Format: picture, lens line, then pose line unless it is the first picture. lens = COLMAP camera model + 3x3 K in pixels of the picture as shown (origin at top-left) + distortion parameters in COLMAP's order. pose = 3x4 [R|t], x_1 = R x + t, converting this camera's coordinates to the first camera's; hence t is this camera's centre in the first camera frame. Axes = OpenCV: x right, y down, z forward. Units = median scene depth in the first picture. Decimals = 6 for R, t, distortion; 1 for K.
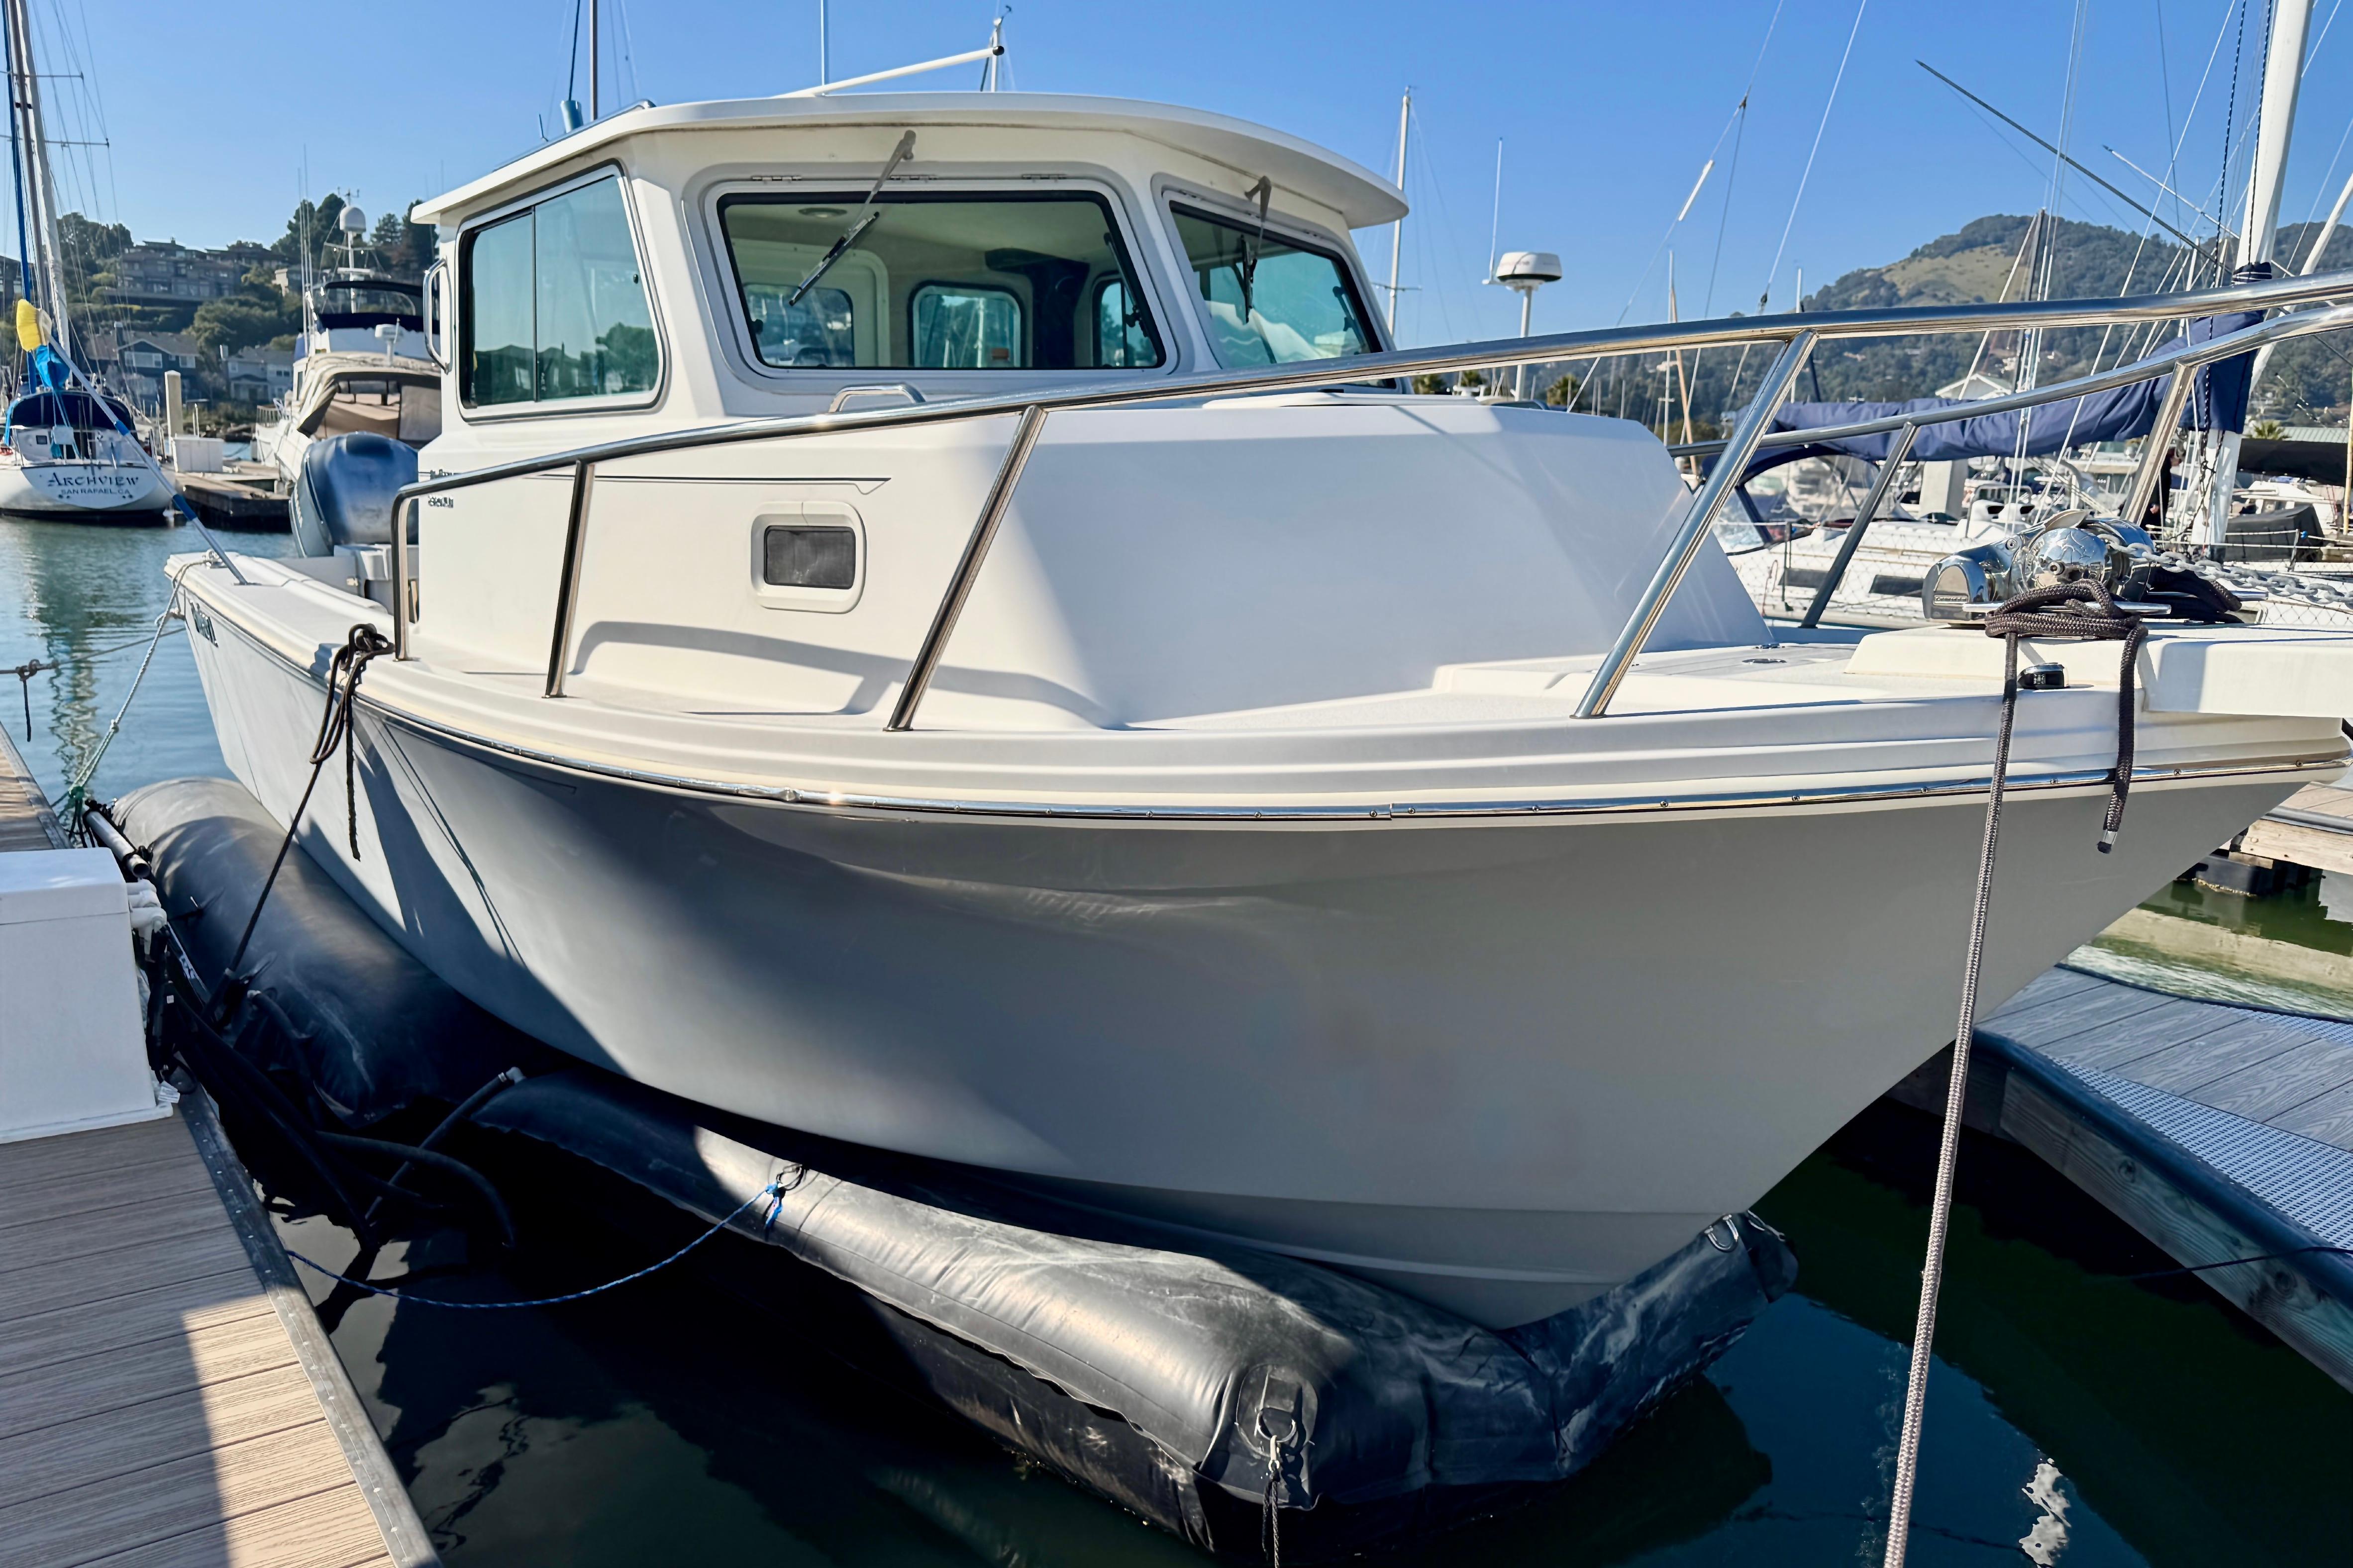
lens RADIAL K [[1776.4, 0, 1204.1], [0, 1776.4, 788.8], [0, 0, 1]] dist [-0.002442, -0.008338]
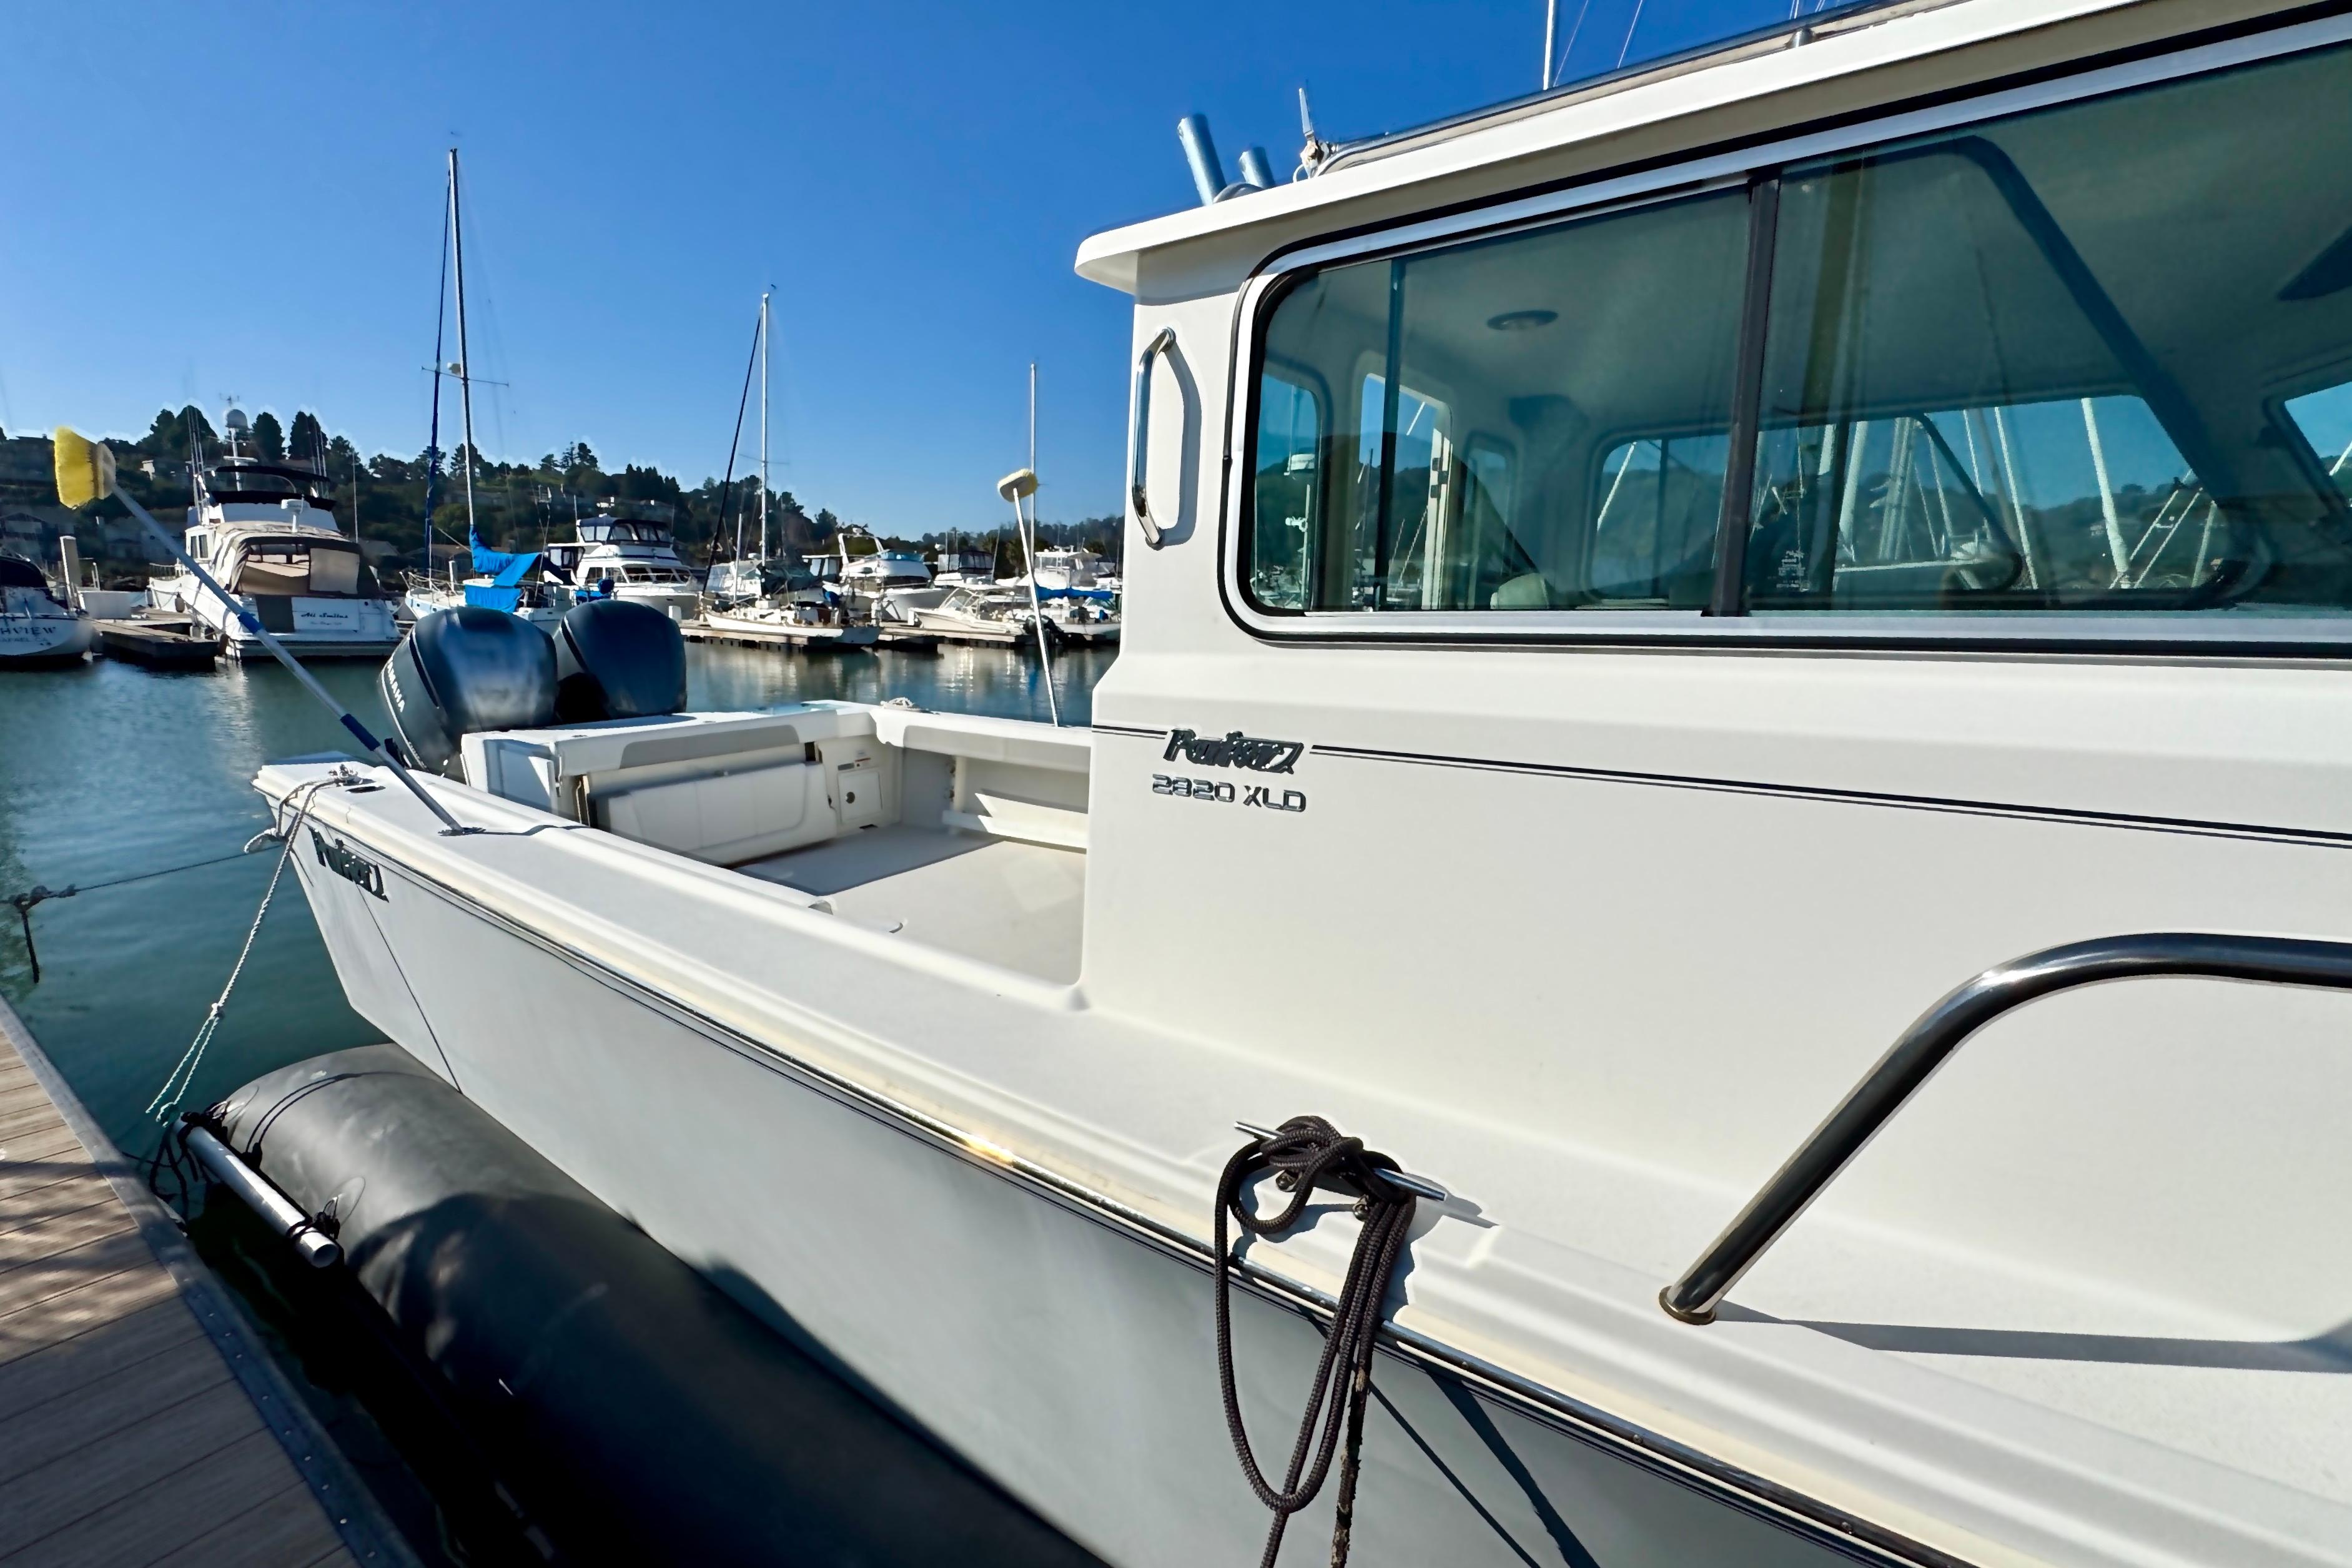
lens RADIAL K [[1021.5, 0, 1144.0], [0, 1021.5, 775.5], [0, 0, 1]] dist [0.003167, 0.000037]
pose [[0.956843, -0.069559, 0.282158, -0.093189], [0.069382, 0.997534, 0.010630, -0.029566], [-0.282202, 0.009405, 0.959309, 0.123545]]
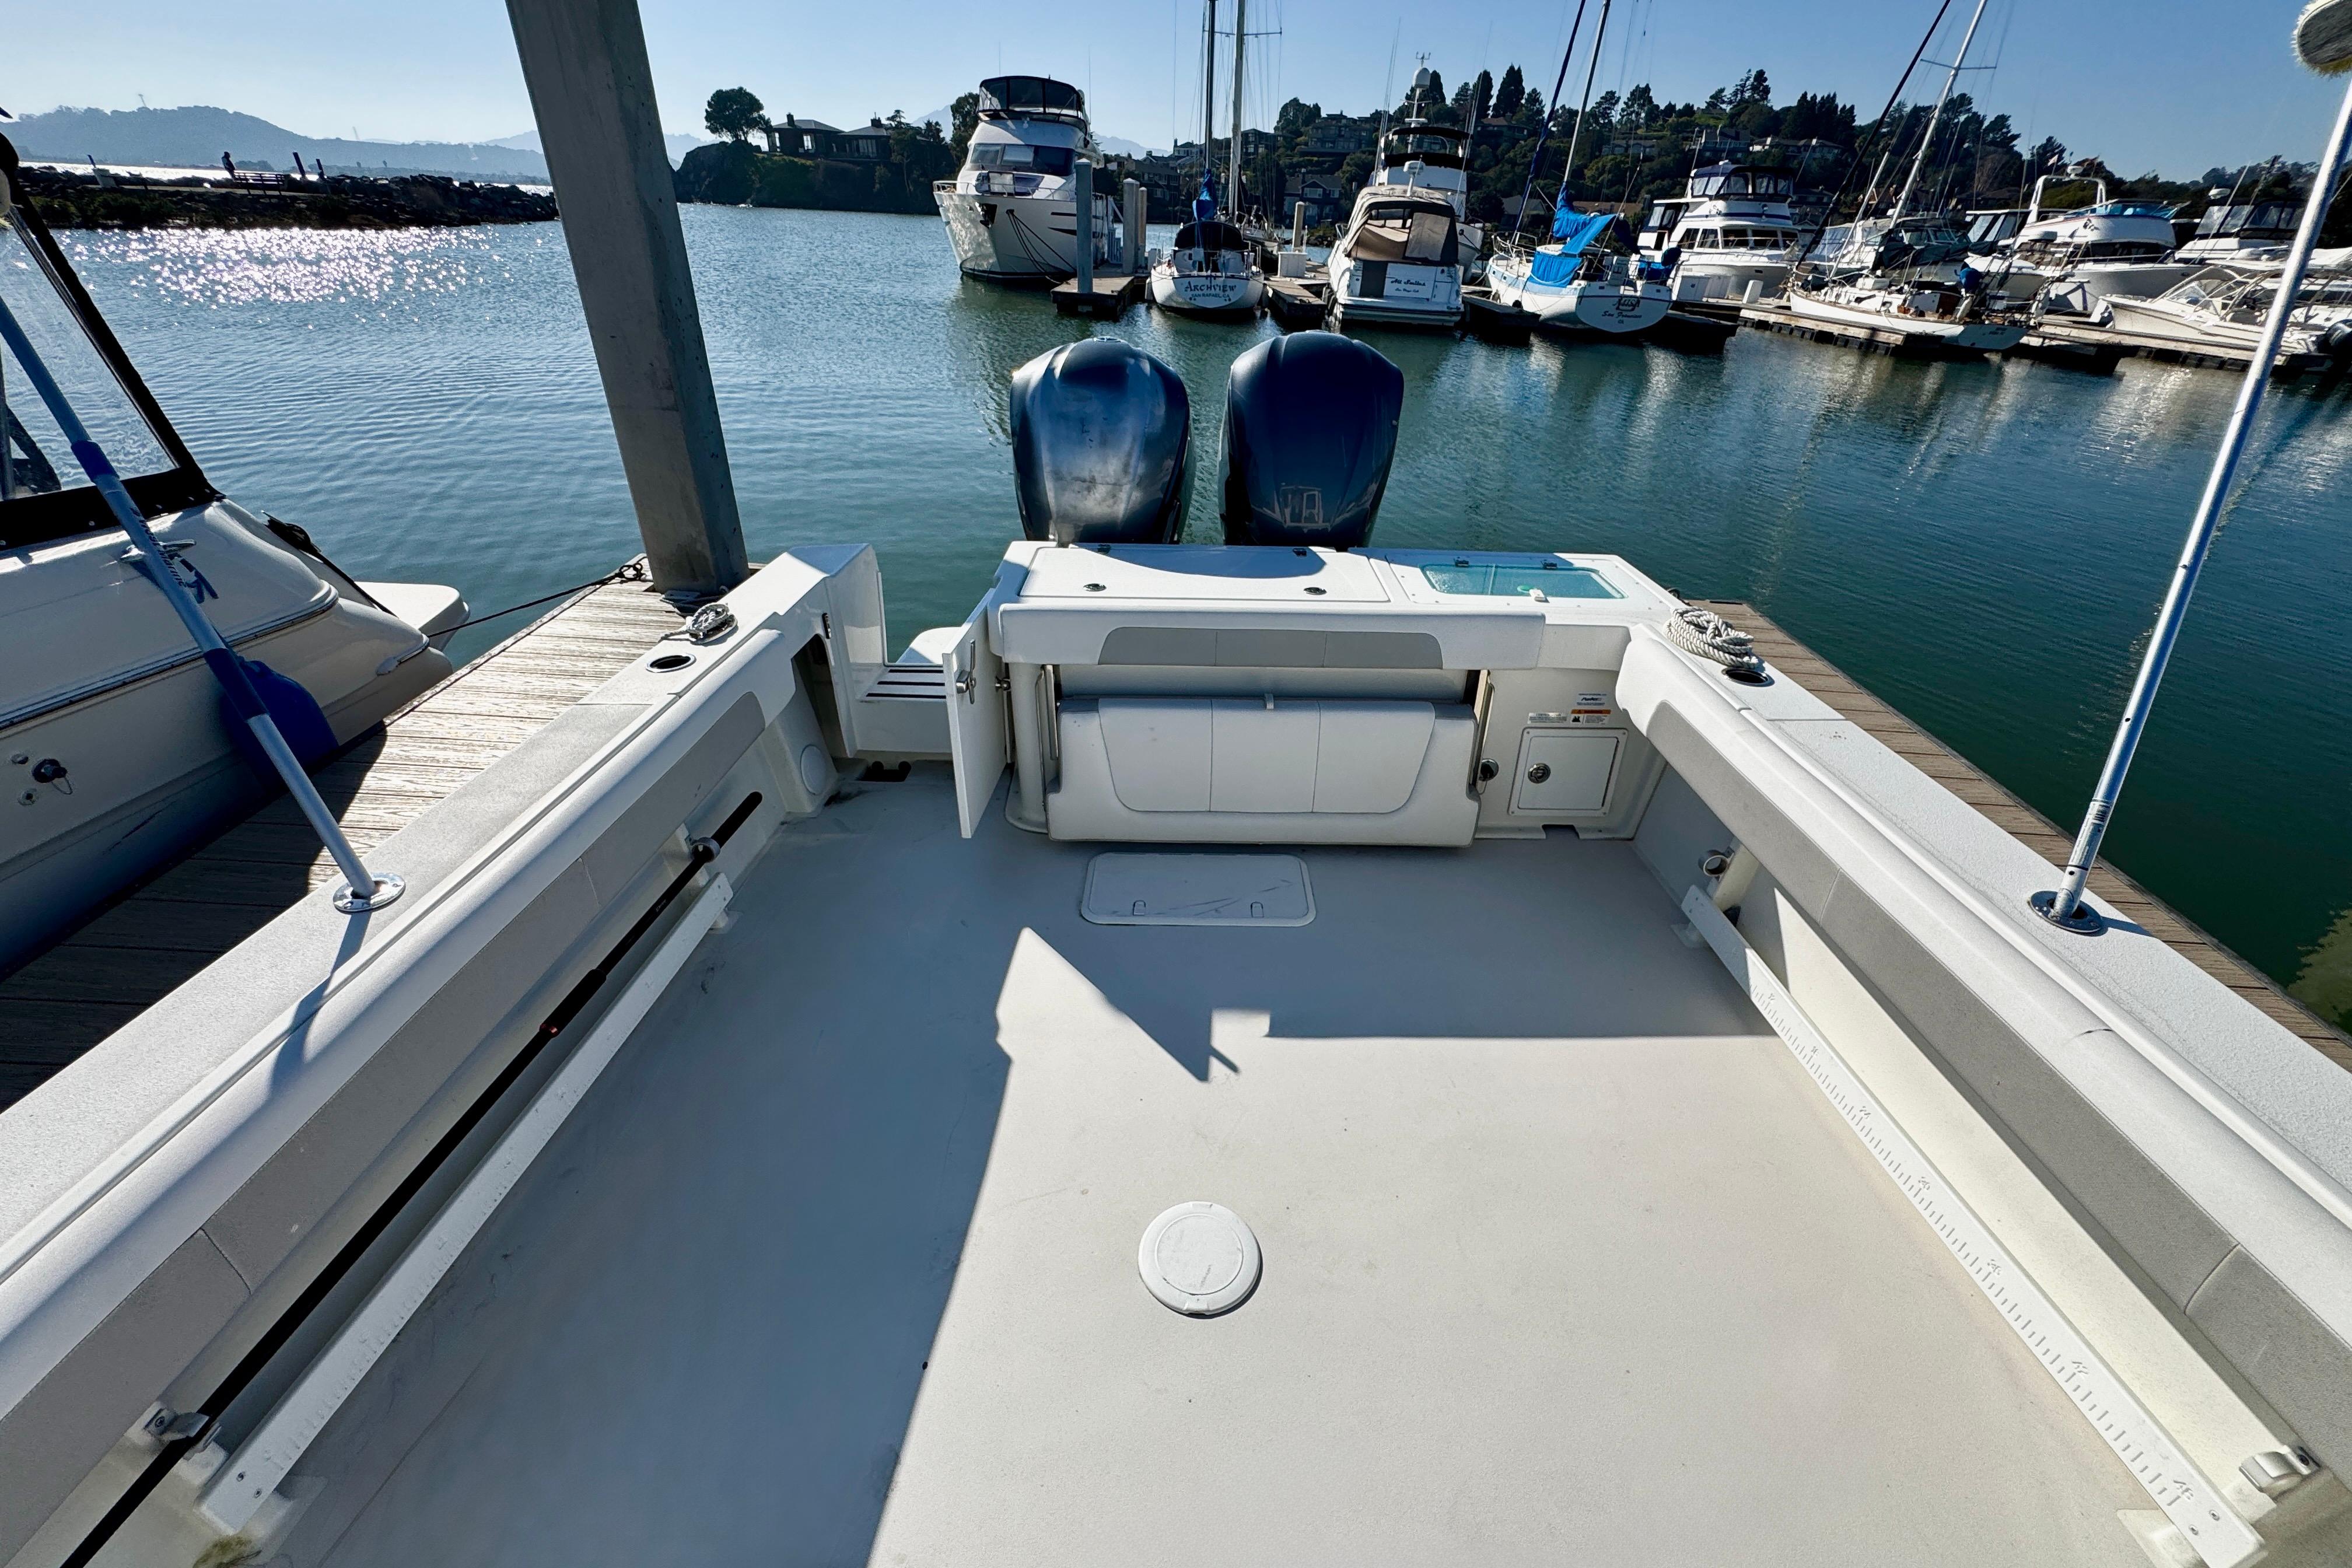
lens RADIAL K [[934.9, 0, 1192.1], [0, 934.9, 770.5], [0, 0, 1]] dist [-0.000970, -0.000463]
pose [[0.790680, 0.297450, -0.535116, -0.069758], [-0.111647, 0.929441, 0.351673, -0.056079], [0.601964, -0.218317, 0.768100, 0.228908]]
